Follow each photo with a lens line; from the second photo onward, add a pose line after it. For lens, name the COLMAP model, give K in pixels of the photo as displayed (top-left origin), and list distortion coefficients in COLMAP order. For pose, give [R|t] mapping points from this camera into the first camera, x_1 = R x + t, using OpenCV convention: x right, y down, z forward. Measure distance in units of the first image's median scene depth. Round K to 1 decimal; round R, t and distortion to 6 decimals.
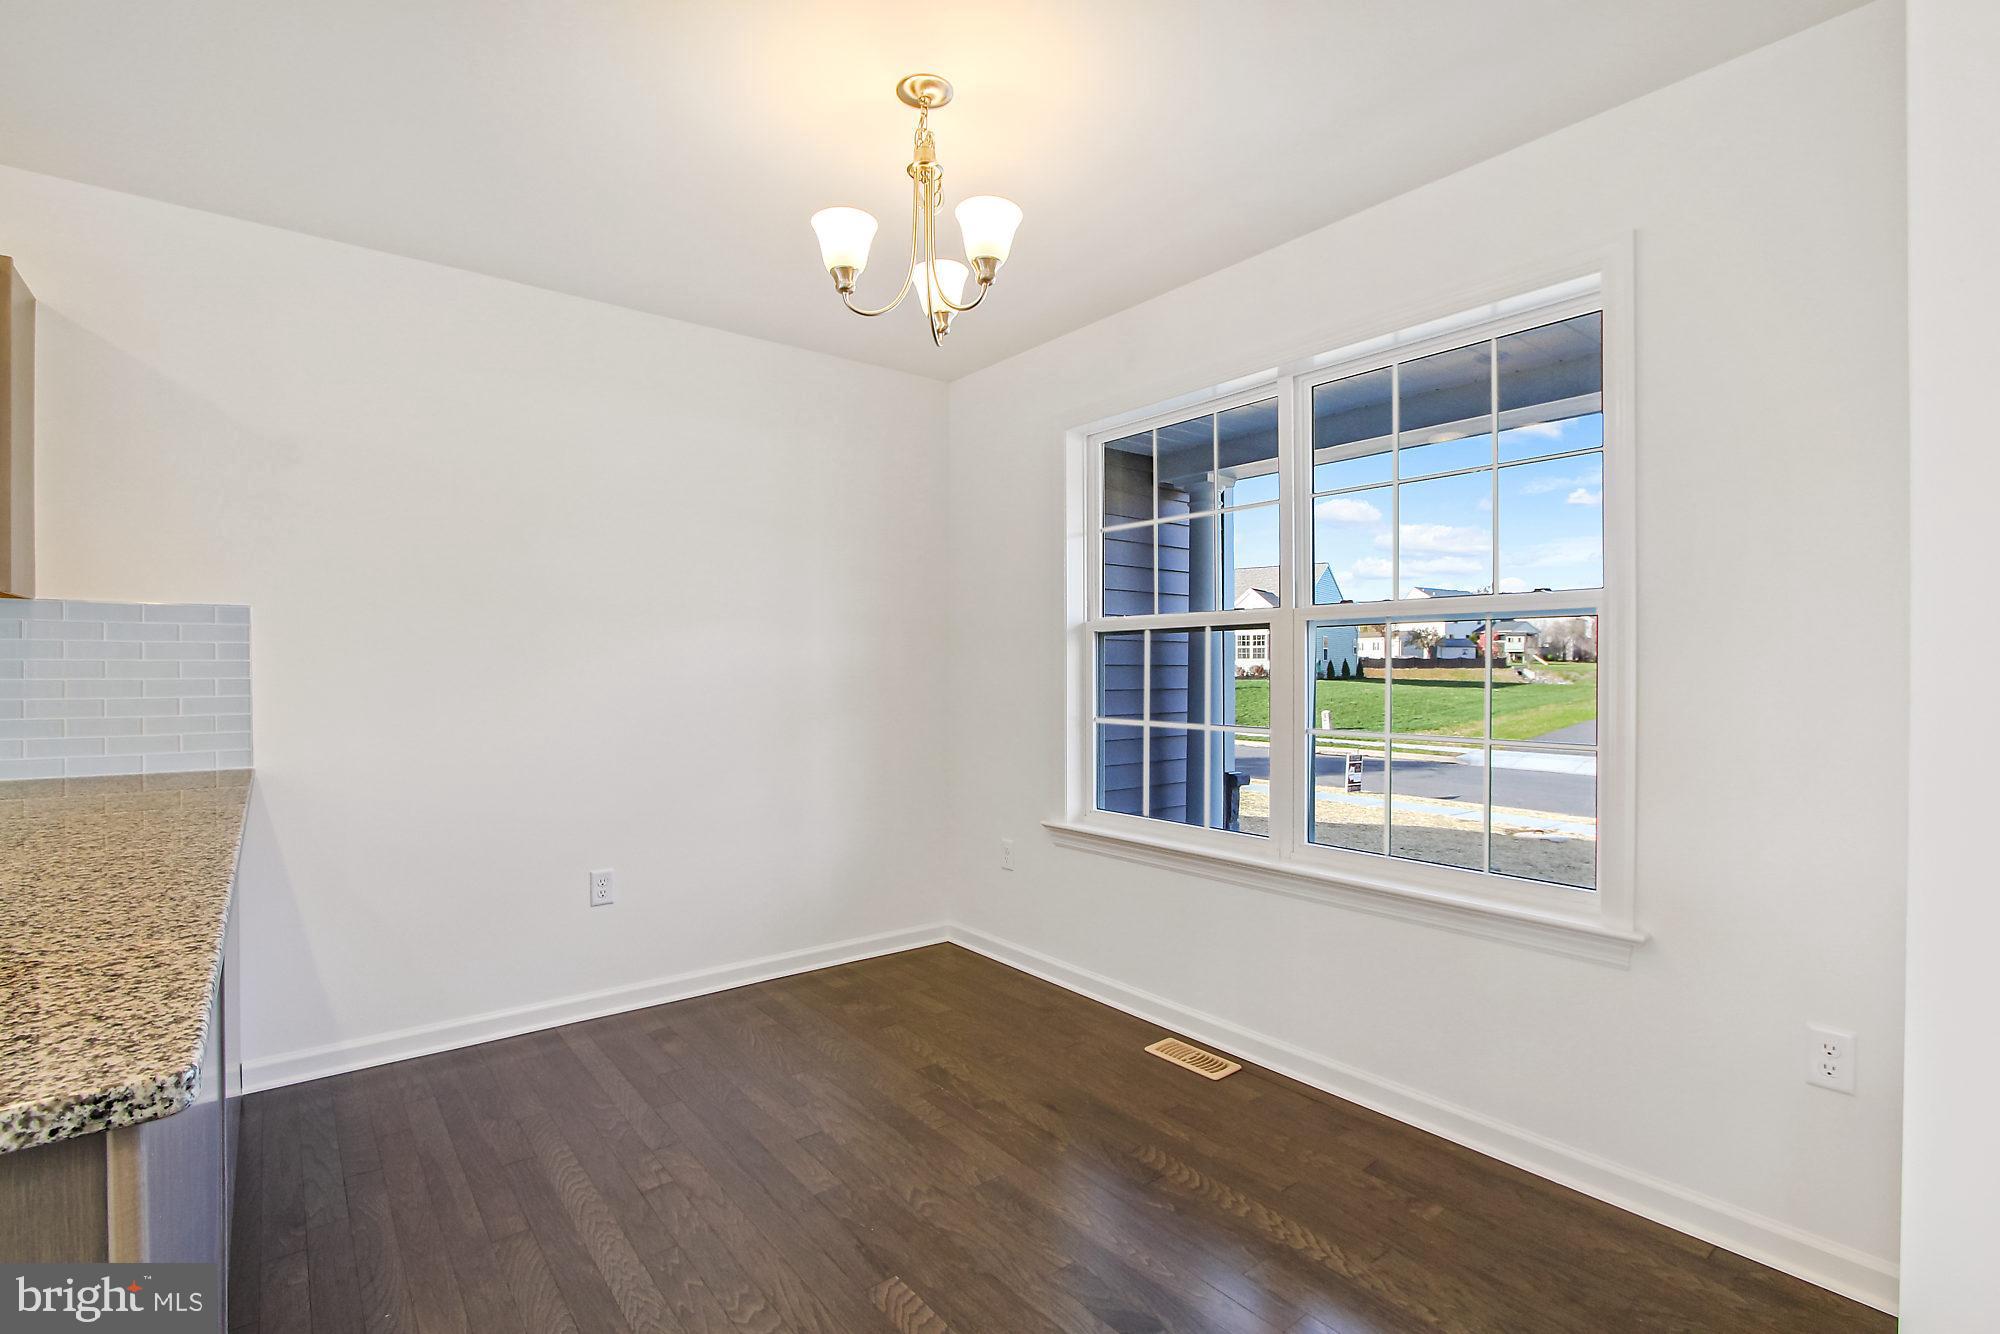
lens RADIAL K [[920.3, 0, 1000.0], [0, 920.3, 667.0], [0, 0, 1]] dist [-0.015703, 0.000854]
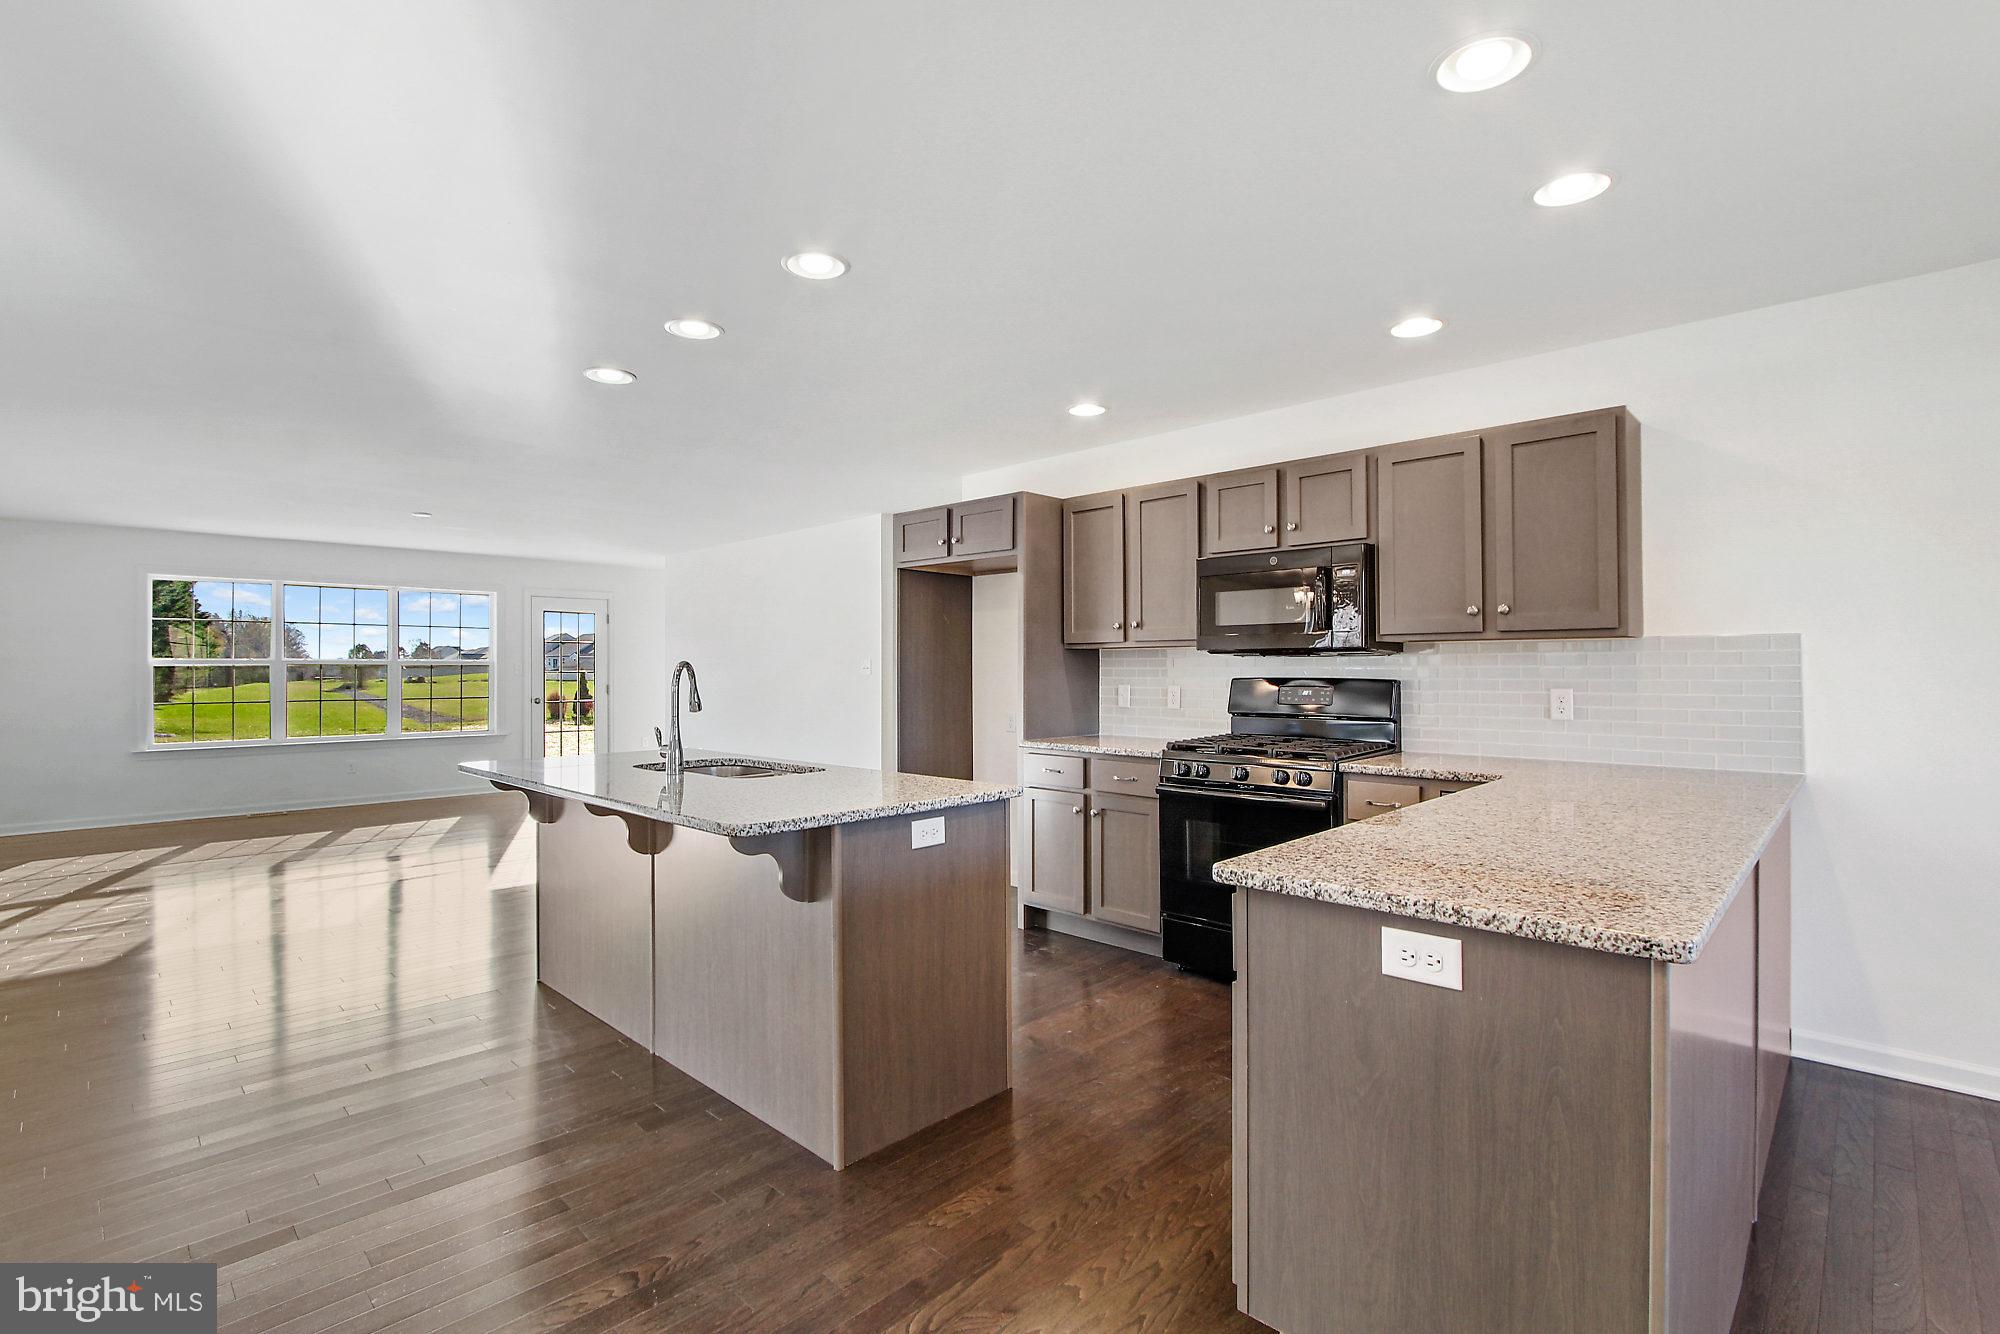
lens RADIAL K [[920.3, 0, 1000.0], [0, 920.3, 667.0], [0, 0, 1]] dist [-0.015703, 0.000854]
pose [[0.129742, 0.001127, -0.991547, 0.229676], [0.002986, 0.999994, 0.001527, -0.036541], [0.991543, -0.003159, 0.129738, -0.189952]]
